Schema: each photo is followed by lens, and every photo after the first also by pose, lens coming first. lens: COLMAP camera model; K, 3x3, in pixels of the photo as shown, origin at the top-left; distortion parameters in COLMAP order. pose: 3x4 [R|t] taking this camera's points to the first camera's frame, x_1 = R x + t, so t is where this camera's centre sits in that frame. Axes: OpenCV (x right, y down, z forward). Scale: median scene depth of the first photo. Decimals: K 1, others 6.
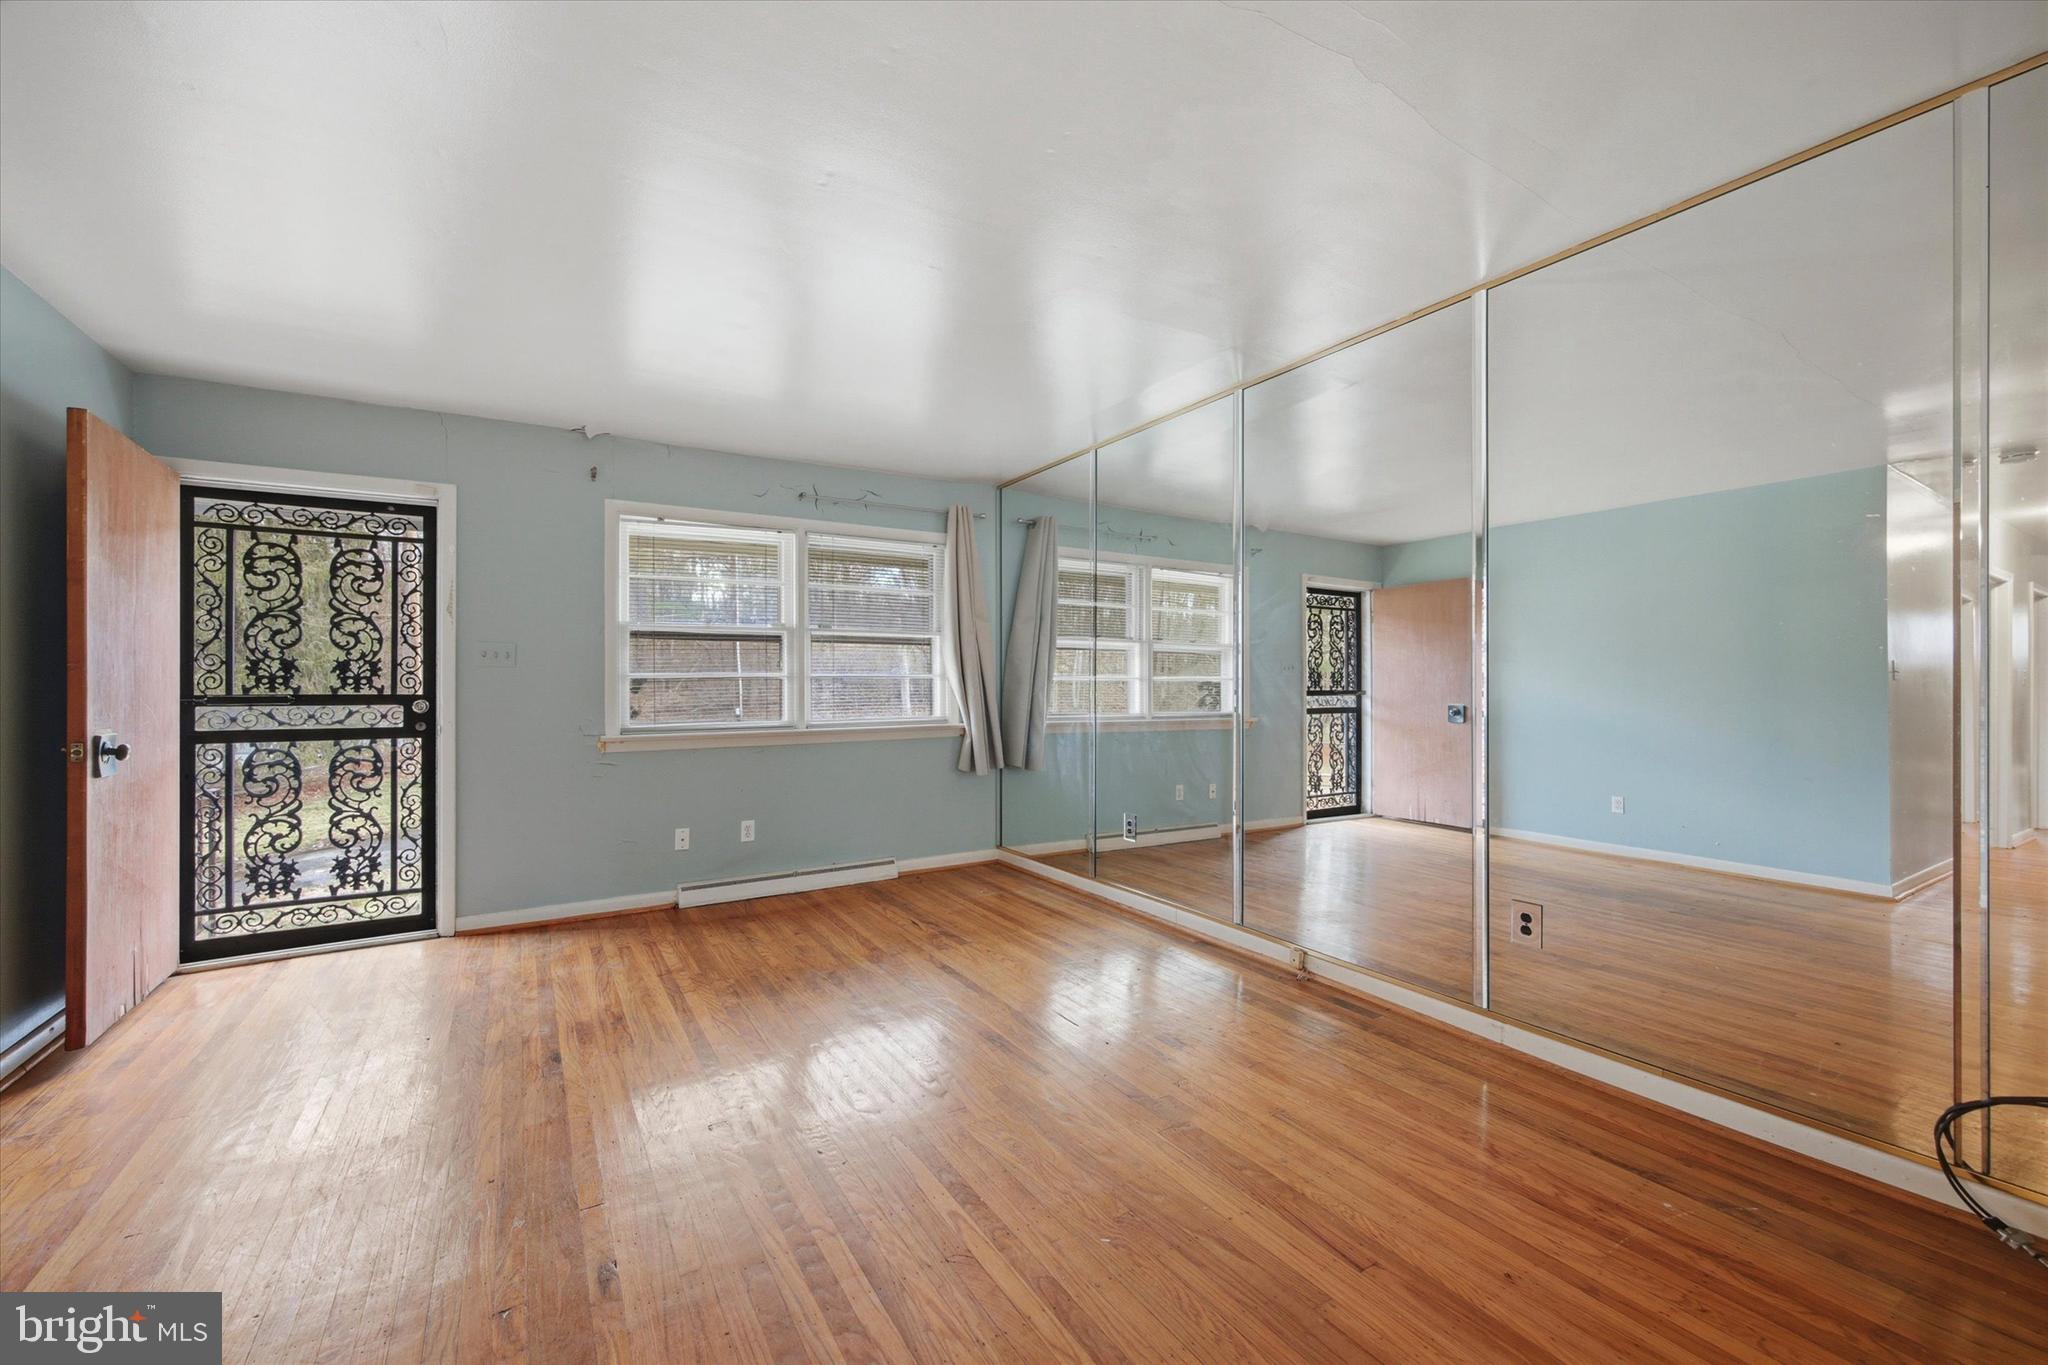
lens RADIAL K [[825.3, 0, 1023.0], [0, 825.3, 690.7], [0, 0, 1]] dist [-0.000058, 0.000562]
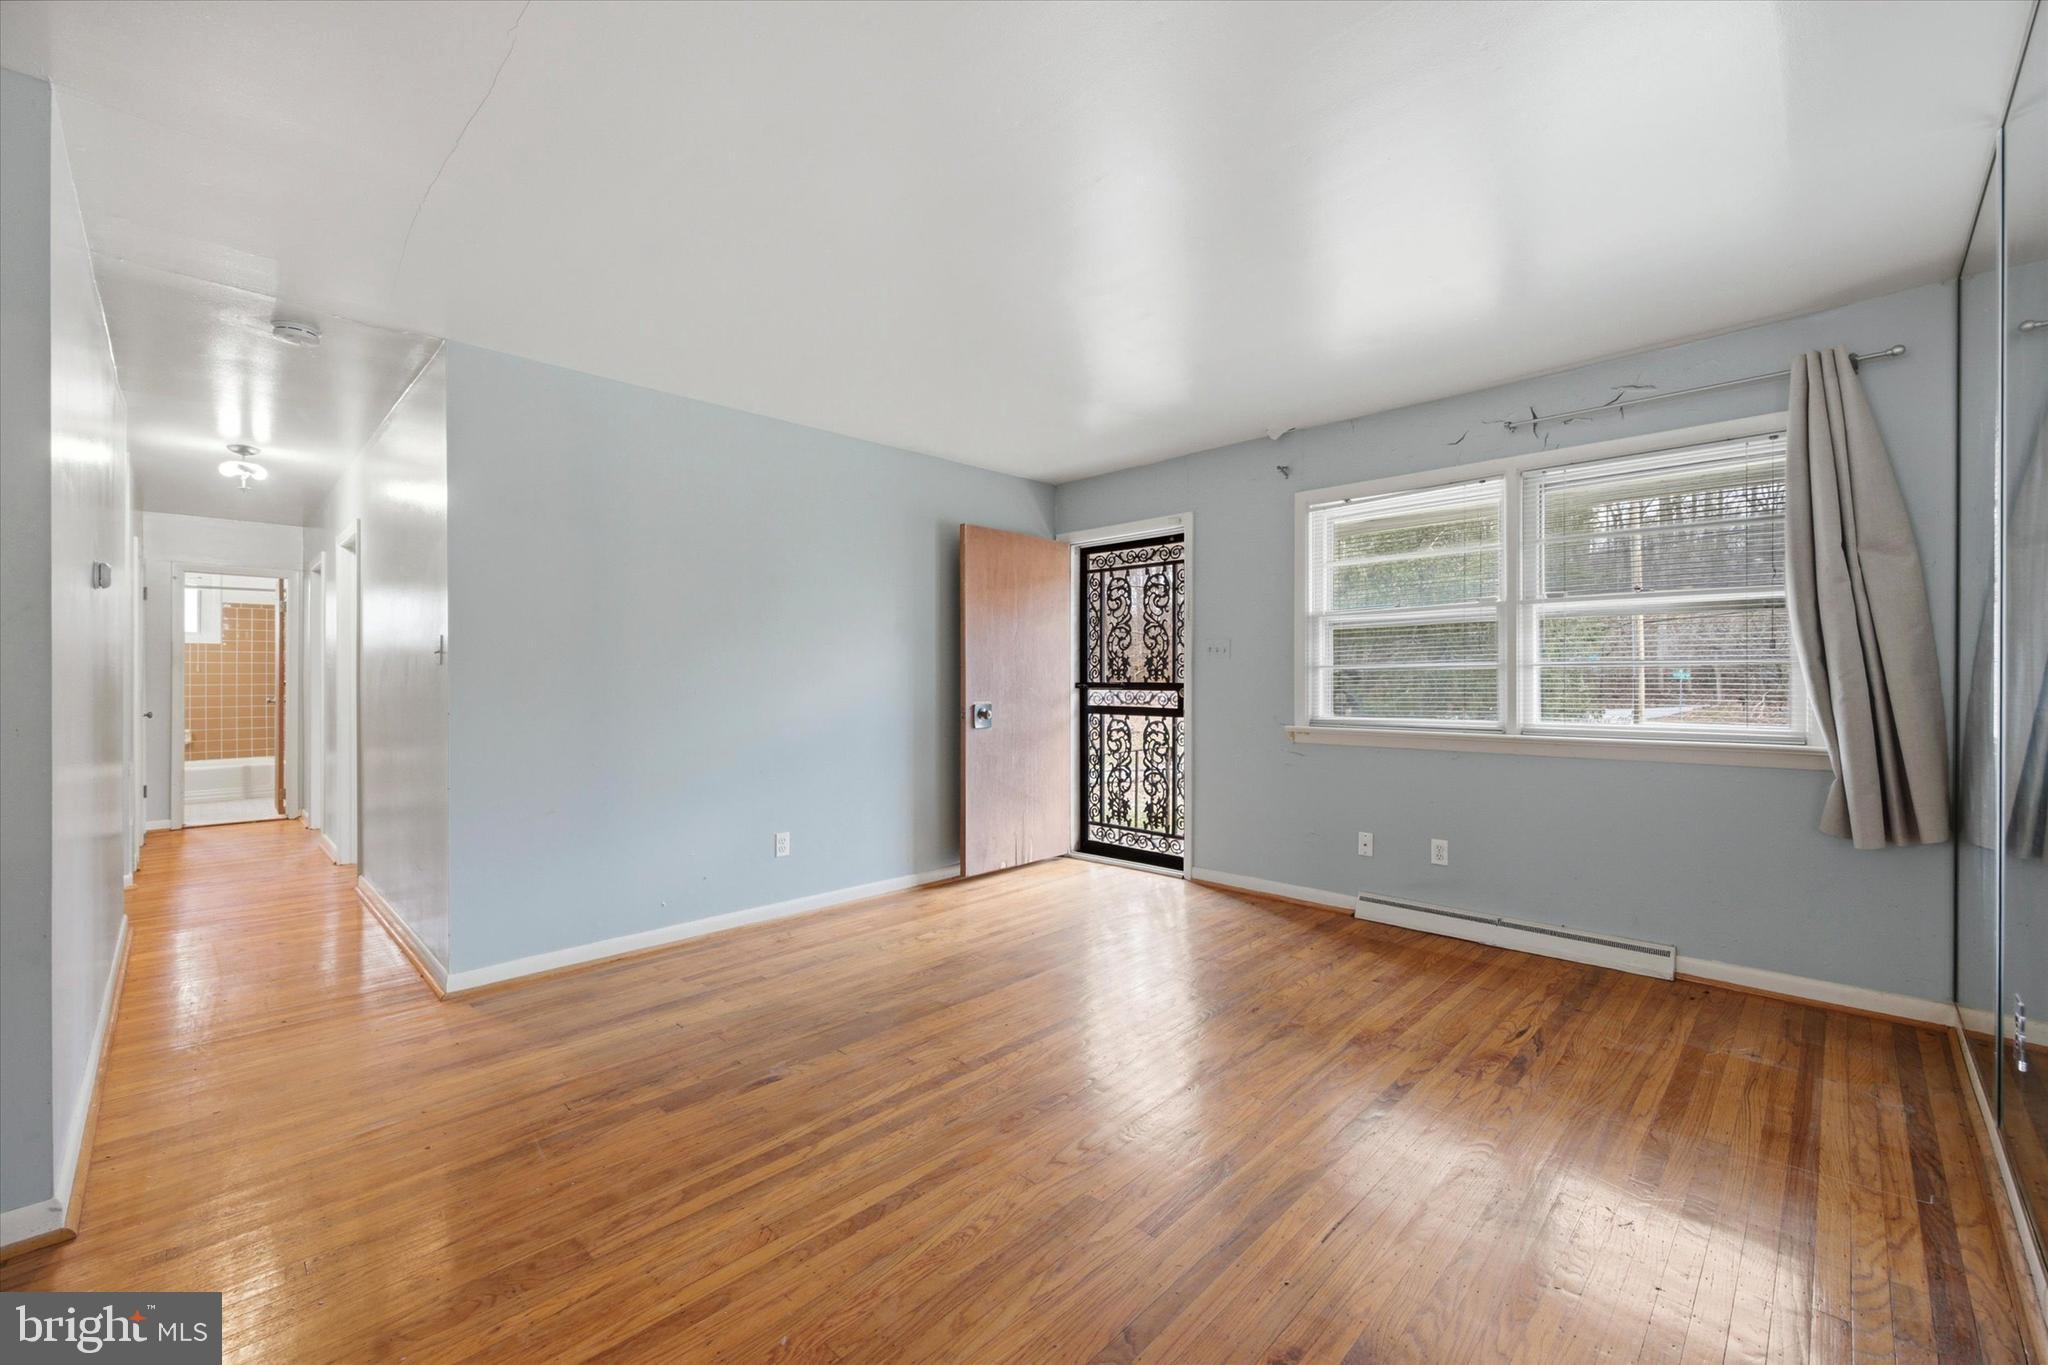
lens RADIAL K [[825.3, 0, 1024.2], [0, 825.3, 677.0], [0, 0, 1]] dist [-0.000058, 0.000562]
pose [[0.243497, 0.005804, -0.969884, 0.440885], [-0.003207, 0.999981, 0.005179, -0.010605], [0.969896, 0.001850, 0.243511, 0.467014]]
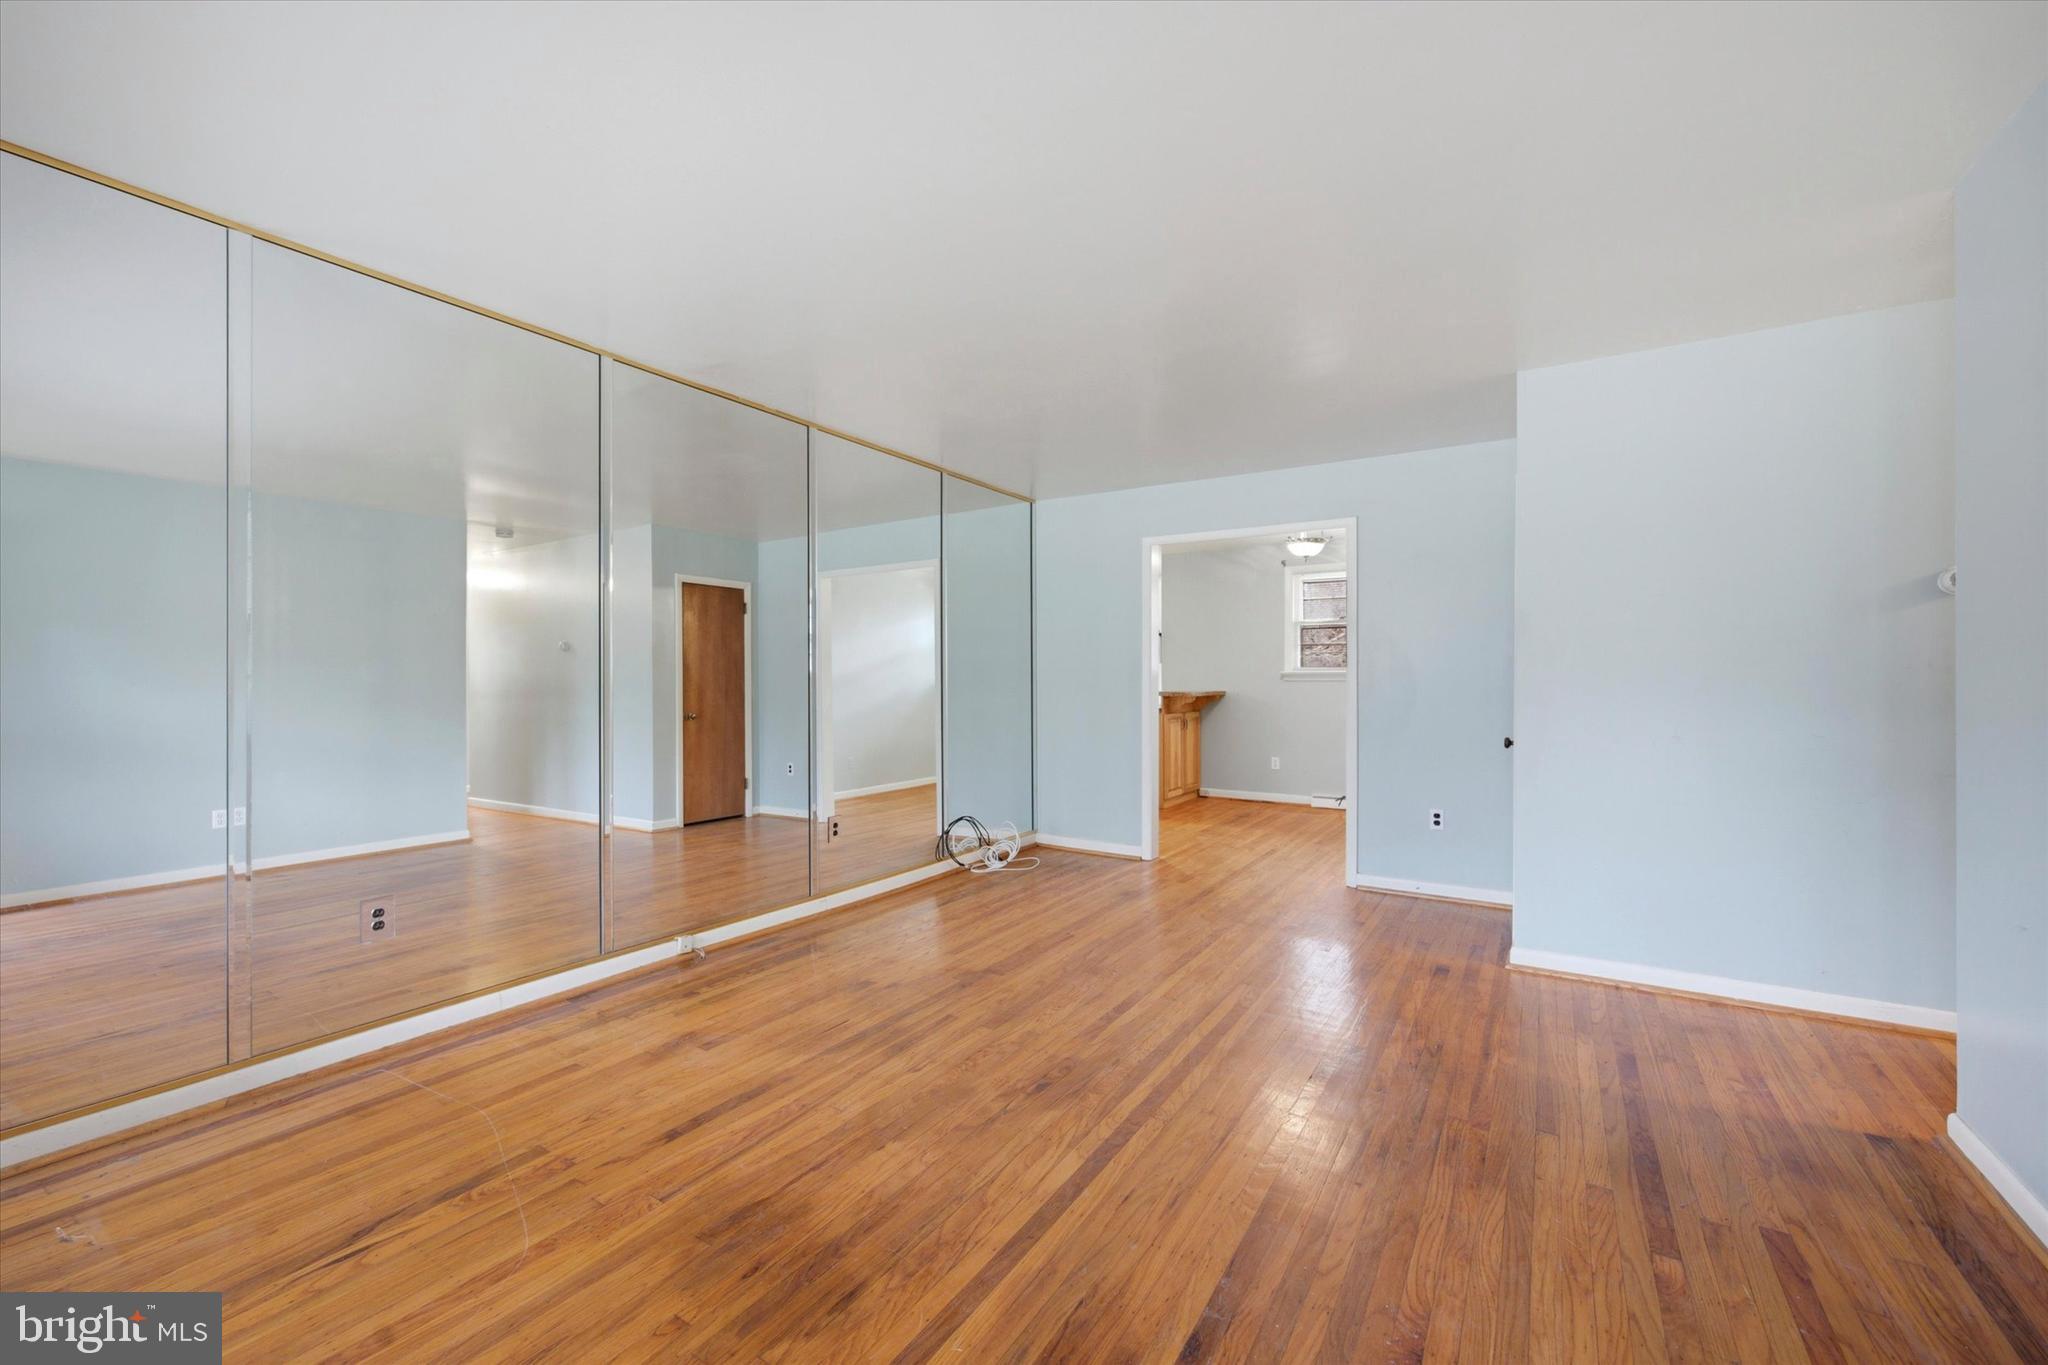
lens RADIAL K [[825.3, 0, 1026.5], [0, 825.3, 674.4], [0, 0, 1]] dist [-0.000058, 0.000562]
pose [[-0.439888, 0.008486, 0.898013, -0.698611], [0.008751, 0.999948, -0.005163, -0.010715], [-0.898010, 0.005587, -0.439940, 0.916410]]
